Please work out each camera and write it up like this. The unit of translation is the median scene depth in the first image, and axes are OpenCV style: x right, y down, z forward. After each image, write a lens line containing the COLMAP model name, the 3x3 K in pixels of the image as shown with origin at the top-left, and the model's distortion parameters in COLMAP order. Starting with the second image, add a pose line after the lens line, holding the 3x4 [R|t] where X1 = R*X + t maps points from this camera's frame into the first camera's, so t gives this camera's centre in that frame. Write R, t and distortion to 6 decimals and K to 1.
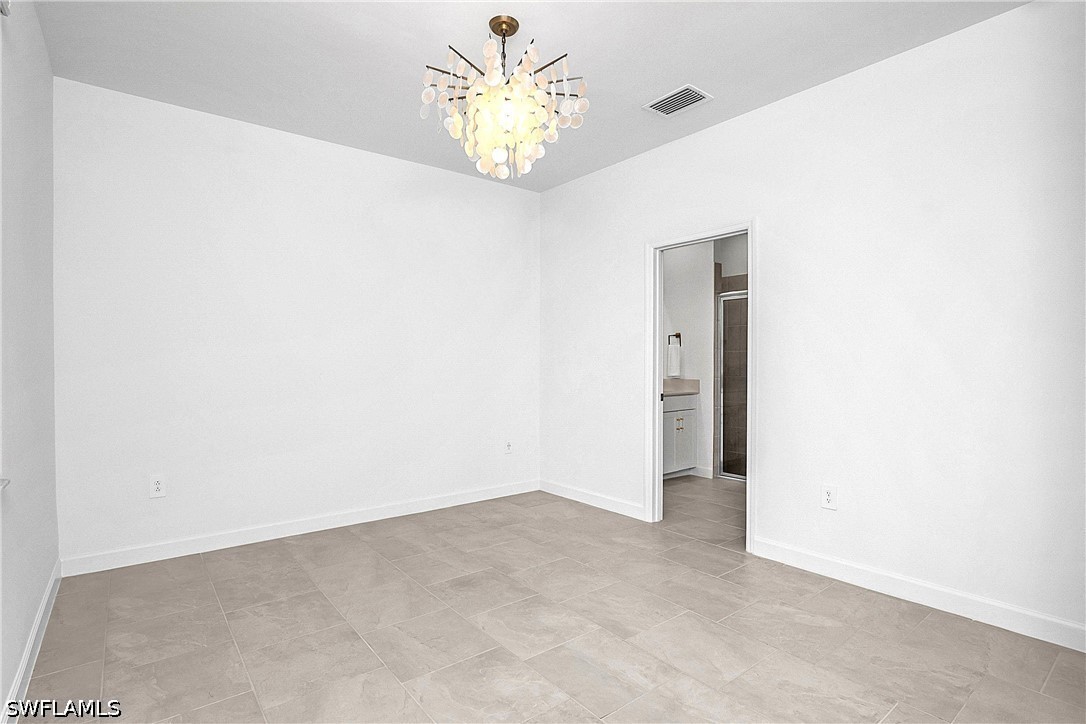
lens RADIAL K [[526.5, 0, 543.0], [0, 526.5, 362.0], [0, 0, 1]] dist [-0.017819, 0.001074]
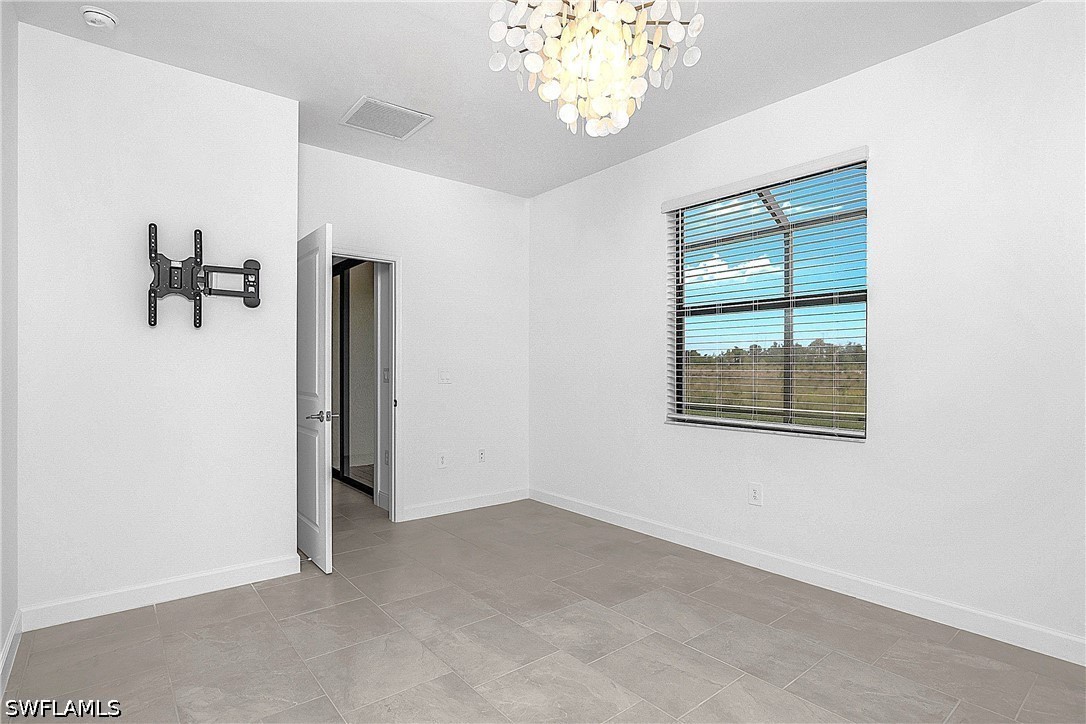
lens RADIAL K [[547.6, 0, 547.1], [0, 547.6, 365.8], [0, 0, 1]] dist [-0.027144, -0.000332]
pose [[-0.999696, -0.002489, -0.024533, 0.017009], [-0.002586, 0.999989, 0.003915, -0.012175], [0.024523, 0.003977, -0.999691, 2.034091]]
